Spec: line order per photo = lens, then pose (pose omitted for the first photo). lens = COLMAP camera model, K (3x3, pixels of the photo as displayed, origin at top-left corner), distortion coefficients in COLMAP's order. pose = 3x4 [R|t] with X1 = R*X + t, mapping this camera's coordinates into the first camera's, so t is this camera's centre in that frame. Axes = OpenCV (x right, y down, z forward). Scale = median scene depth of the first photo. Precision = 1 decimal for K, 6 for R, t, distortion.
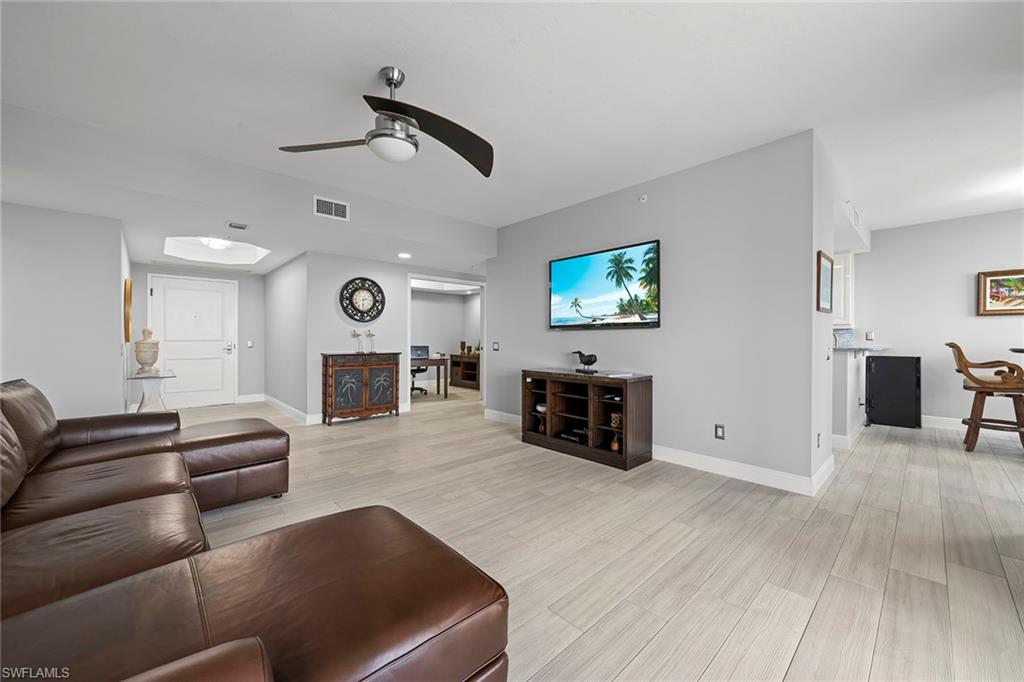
lens RADIAL K [[387.7, 0, 512.0], [0, 387.7, 341.0], [0, 0, 1]] dist [-0.000270, -0.000106]
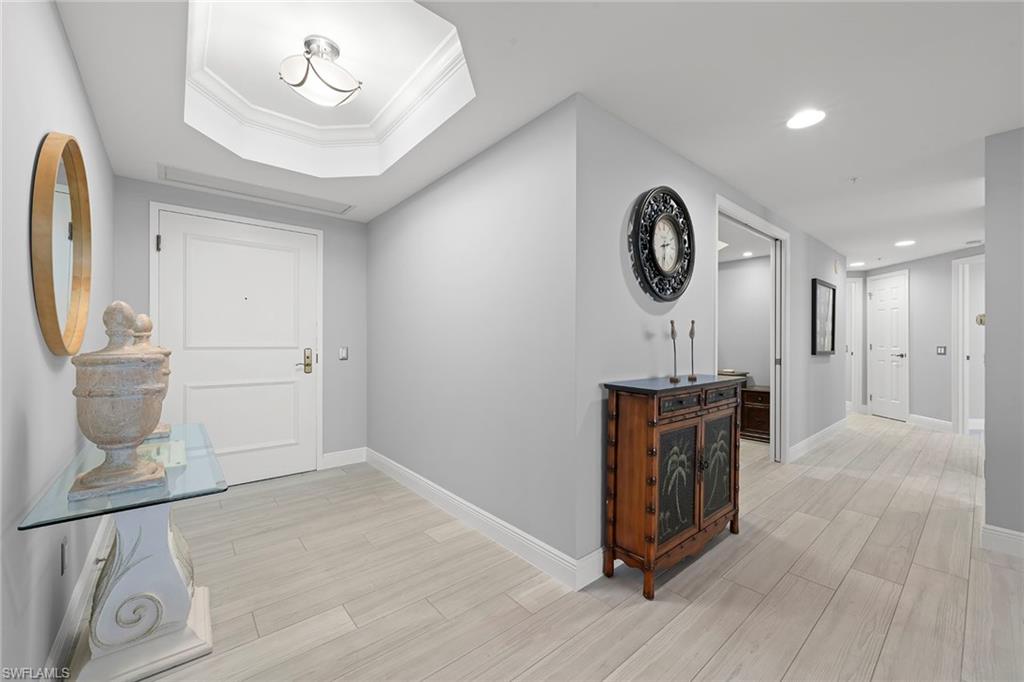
lens RADIAL K [[400.7, 0, 512.0], [0, 400.7, 341.0], [0, 0, 1]] dist [0.001209, 0.000241]
pose [[0.998870, -0.001731, -0.047489, -0.693761], [0.001289, 0.999956, -0.009331, -0.005332], [0.047503, 0.009259, 0.998828, 0.775489]]
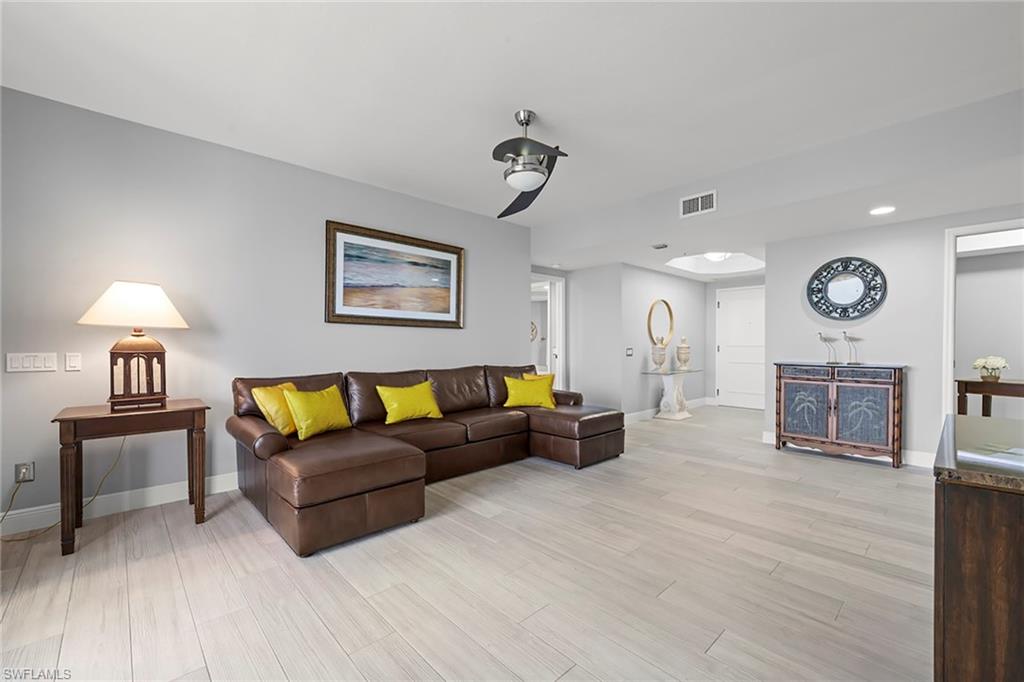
lens RADIAL K [[429.3, 0, 512.0], [0, 429.3, 341.0], [0, 0, 1]] dist [-0.000992, -0.000088]
pose [[0.006701, -0.006802, -0.999954, 0.534824], [-0.008124, 0.999943, -0.006856, -0.001409], [0.999945, 0.008170, 0.006645, 0.519930]]
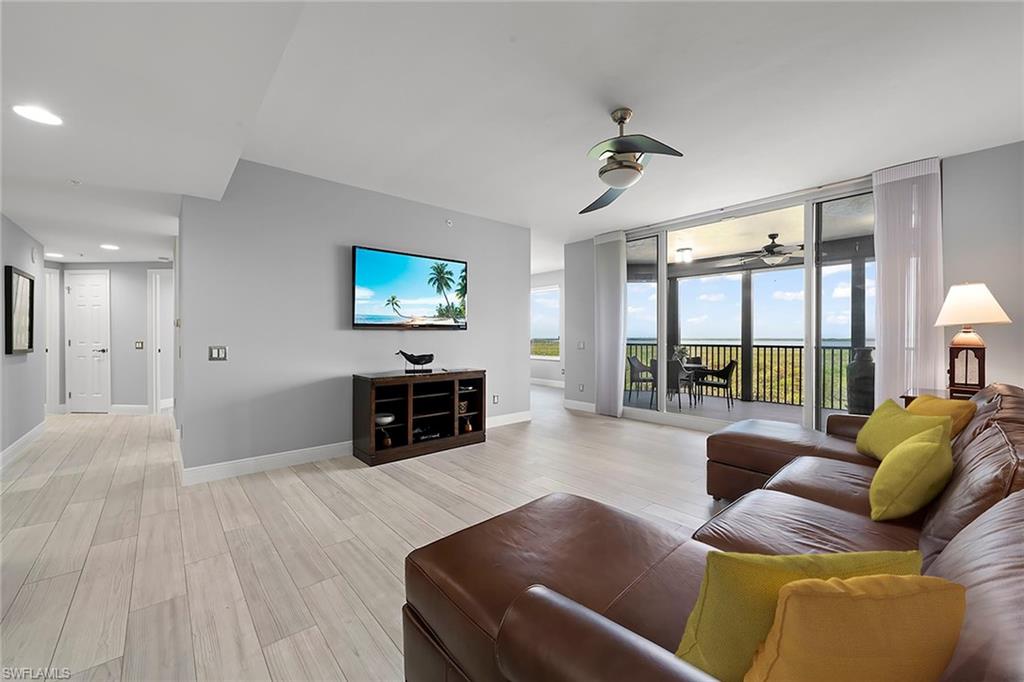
lens RADIAL K [[387.7, 0, 512.0], [0, 387.7, 341.0], [0, 0, 1]] dist [-0.000270, -0.000106]
pose [[0.015546, -0.013176, 0.999792, -0.802443], [0.005648, 0.999898, 0.013089, -0.012008], [-0.999863, 0.005444, 0.015619, 0.715838]]
